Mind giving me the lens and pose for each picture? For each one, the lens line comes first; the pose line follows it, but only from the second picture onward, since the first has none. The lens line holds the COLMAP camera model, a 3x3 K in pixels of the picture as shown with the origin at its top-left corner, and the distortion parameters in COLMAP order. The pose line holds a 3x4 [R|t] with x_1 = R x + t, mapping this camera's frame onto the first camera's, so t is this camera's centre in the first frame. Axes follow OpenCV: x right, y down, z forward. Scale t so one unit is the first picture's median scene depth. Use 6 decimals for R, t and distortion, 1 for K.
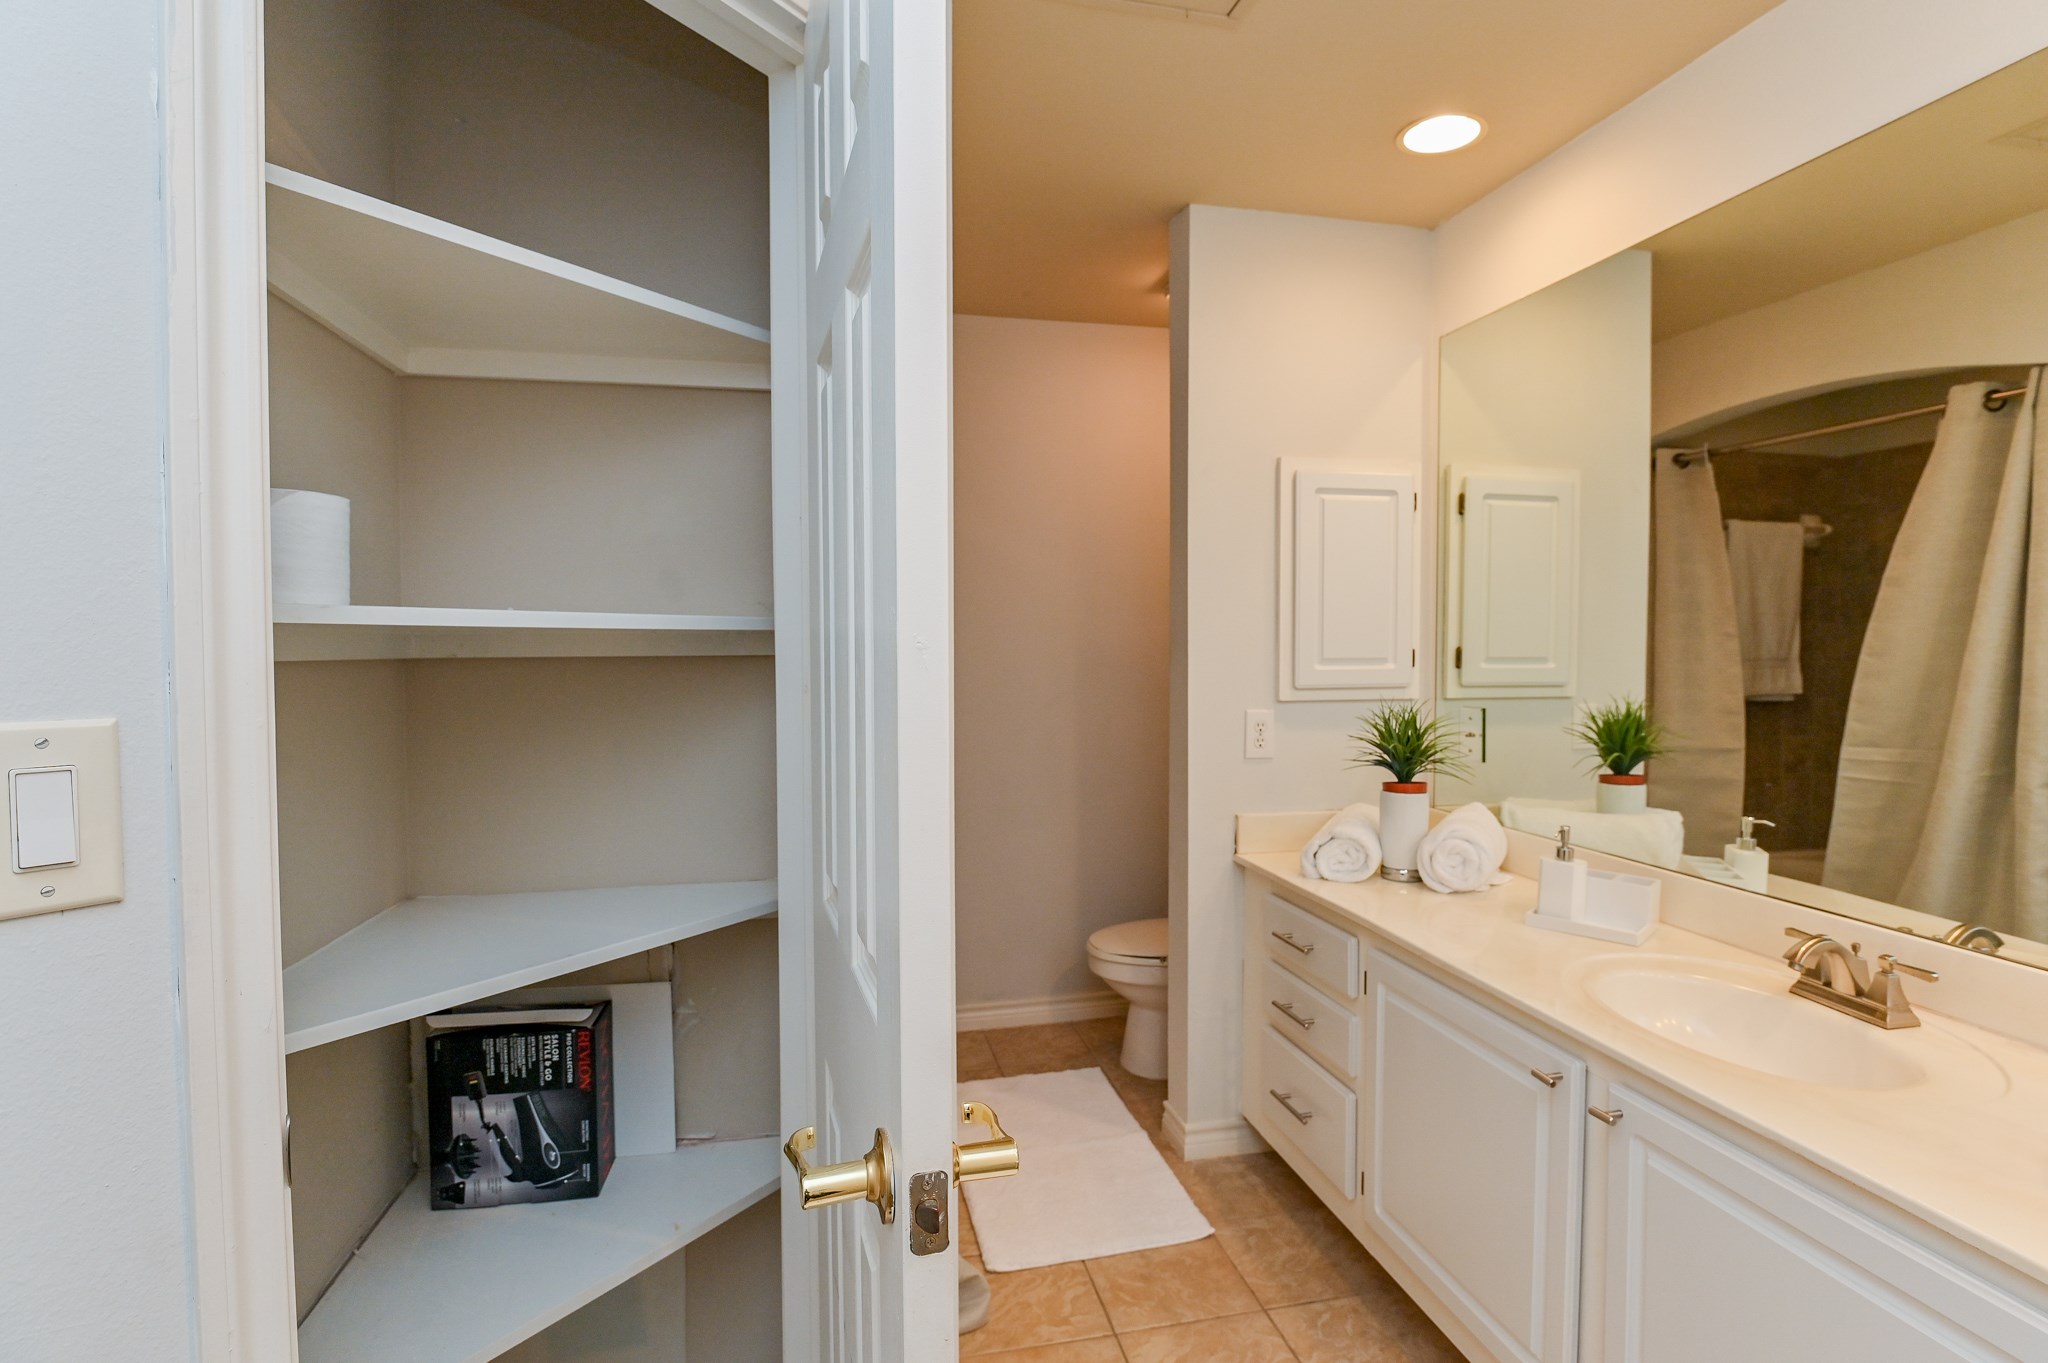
lens RADIAL K [[1012.4, 0, 1024.0], [0, 1012.4, 681.5], [0, 0, 1]] dist [-0.010877, -0.006061]
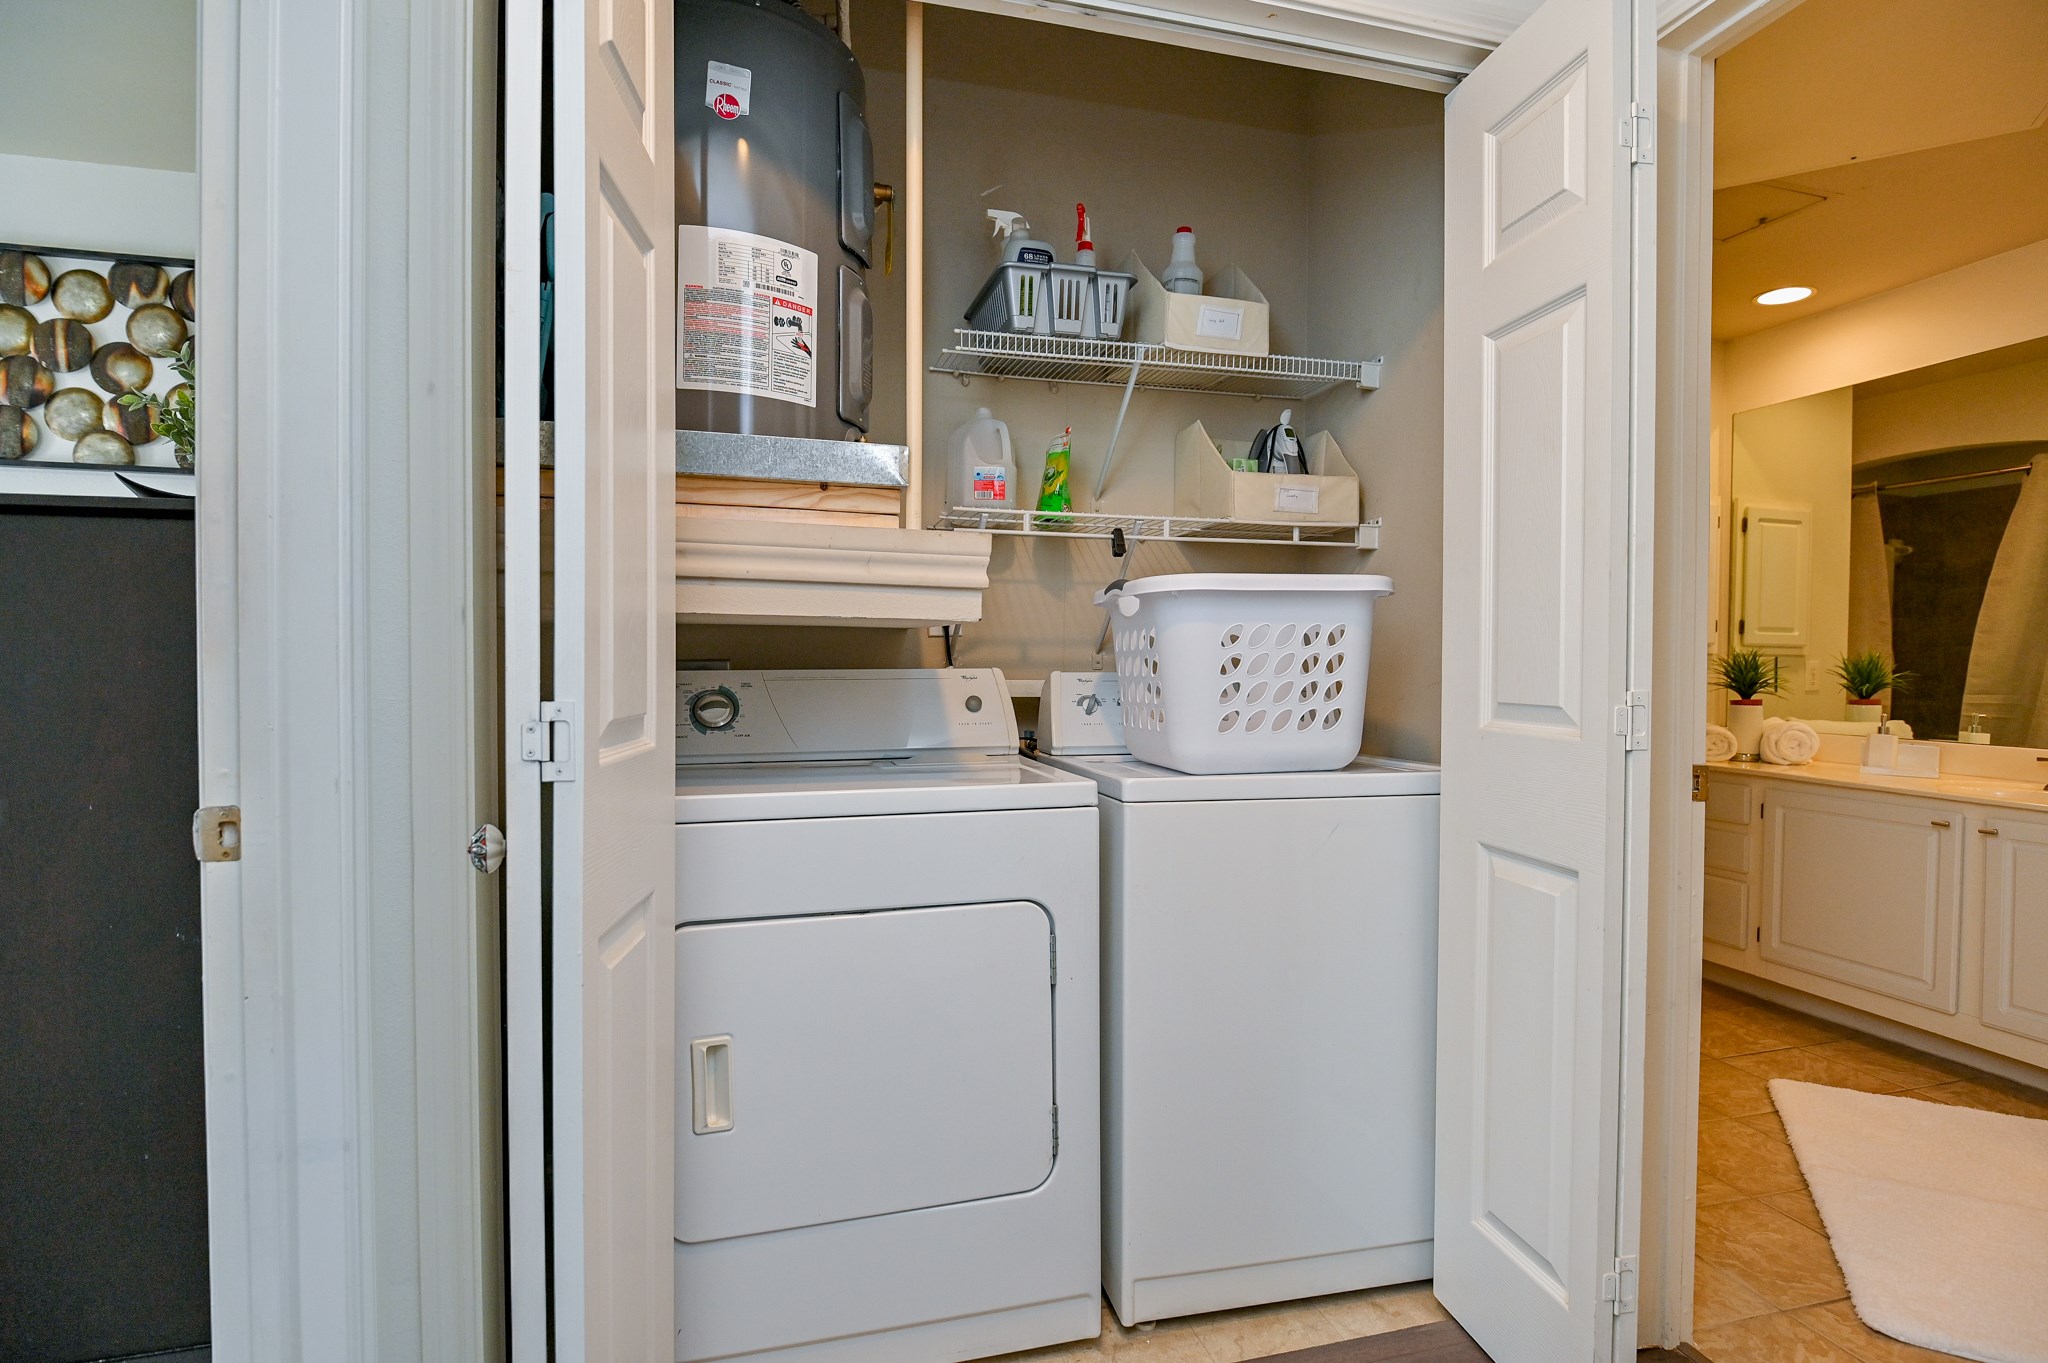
lens RADIAL K [[1009.0, 0, 1033.2], [0, 1009.0, 688.1], [0, 0, 1]] dist [-0.013991, -0.000405]
pose [[0.998331, 0.005514, 0.057479, -0.791408], [-0.004603, 0.999862, -0.015977, 0.107967], [-0.057559, 0.015686, 0.998219, -0.475562]]
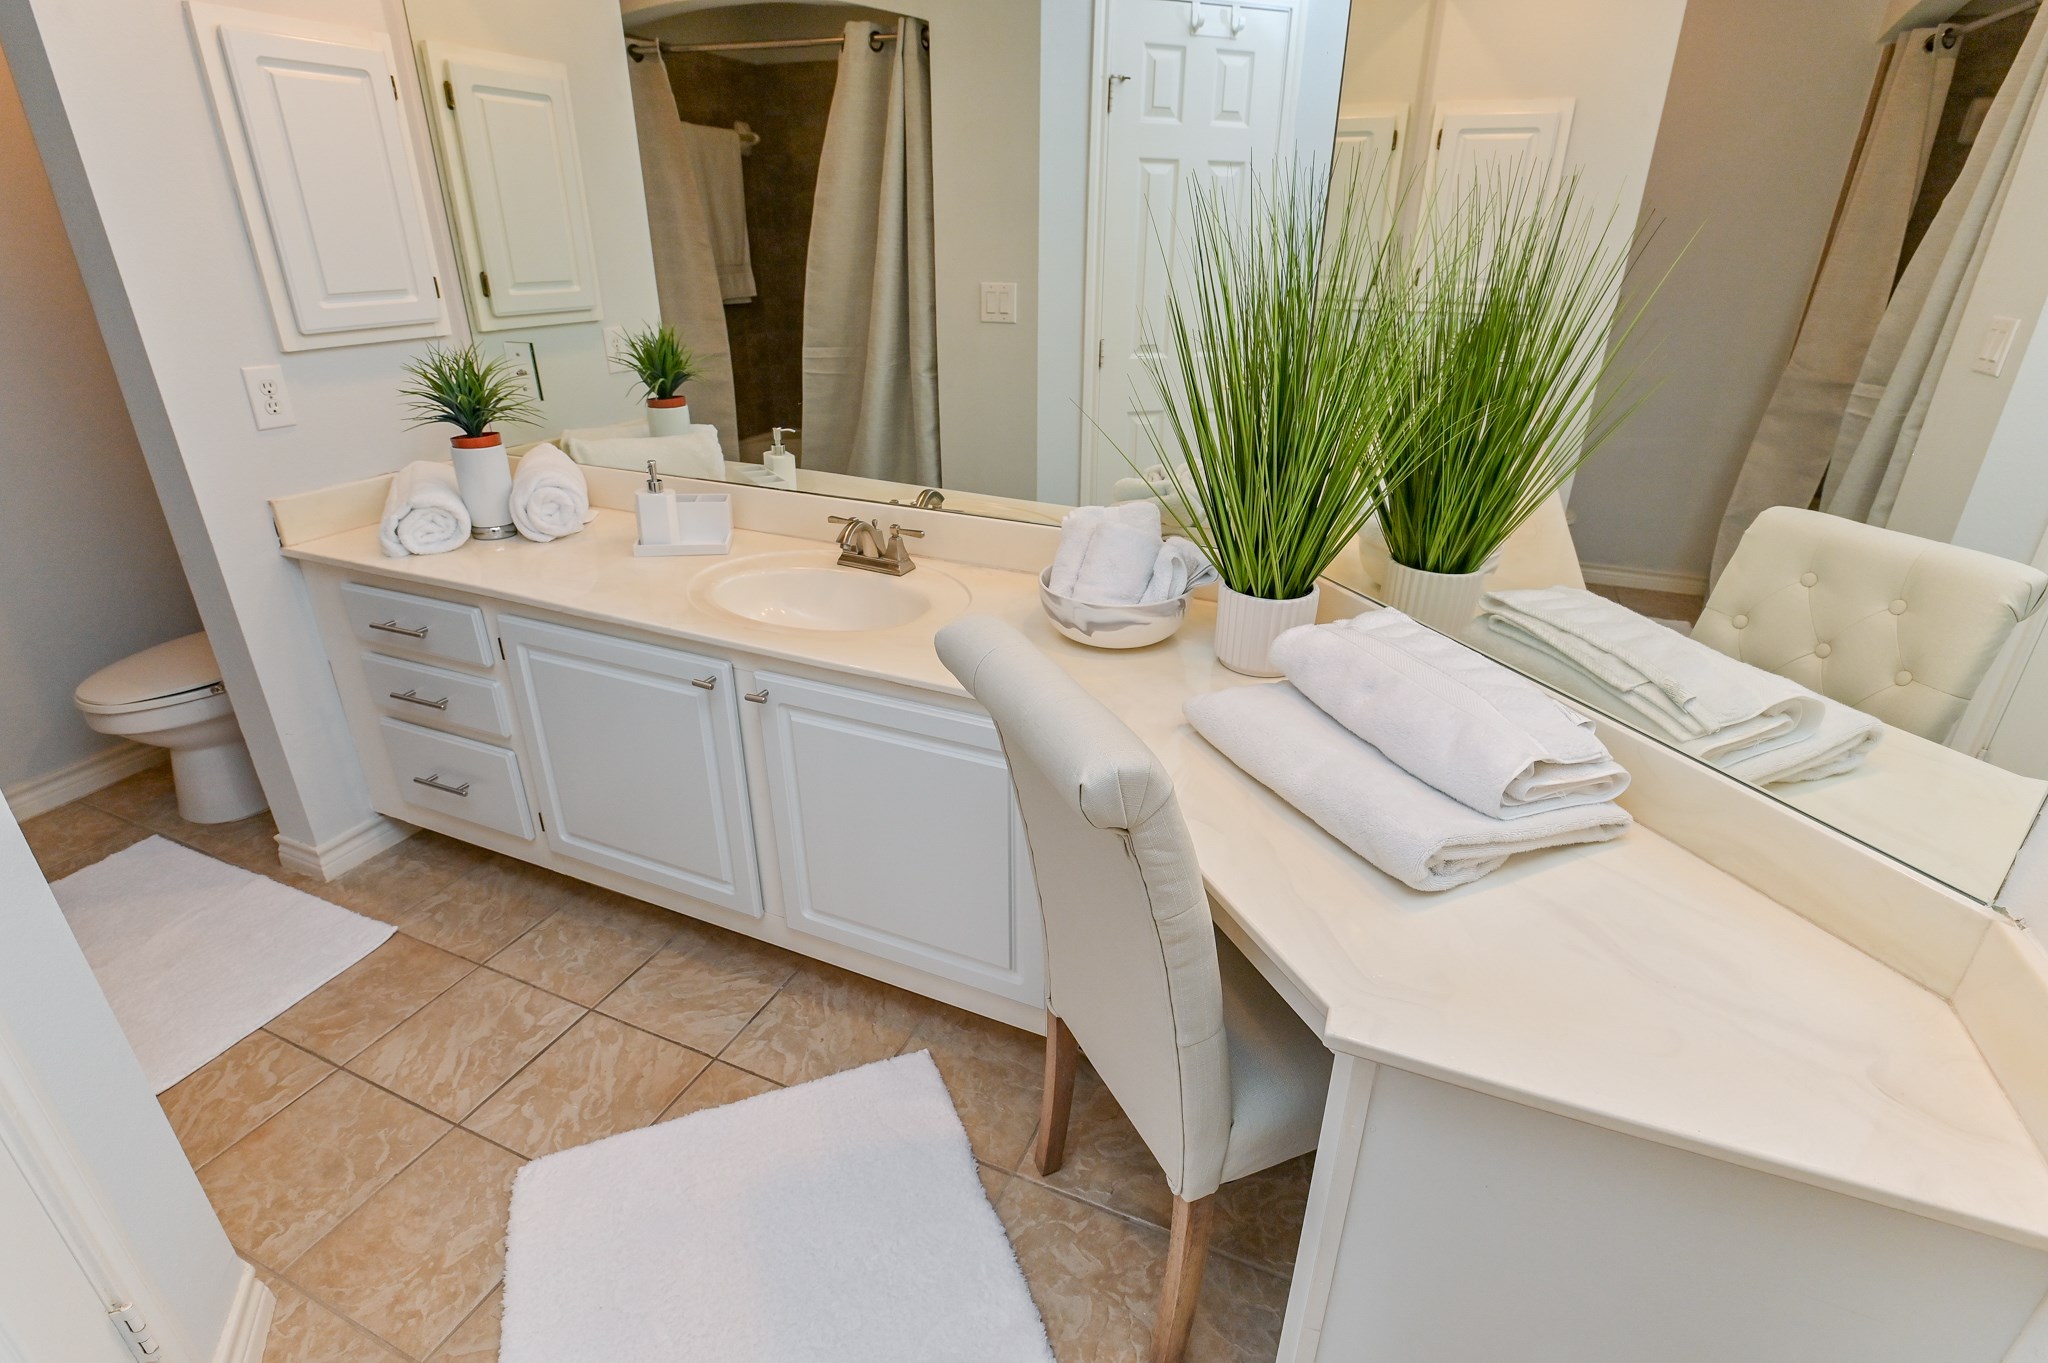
lens RADIAL K [[996.0, 0, 1040.7], [0, 996.0, 693.0], [0, 0, 1]] dist [-0.014249, -0.000969]
pose [[0.576109, -0.336839, 0.744740, -0.086976], [0.014406, 0.915182, 0.402784, -0.043592], [-0.817246, -0.221319, 0.532097, 0.019891]]
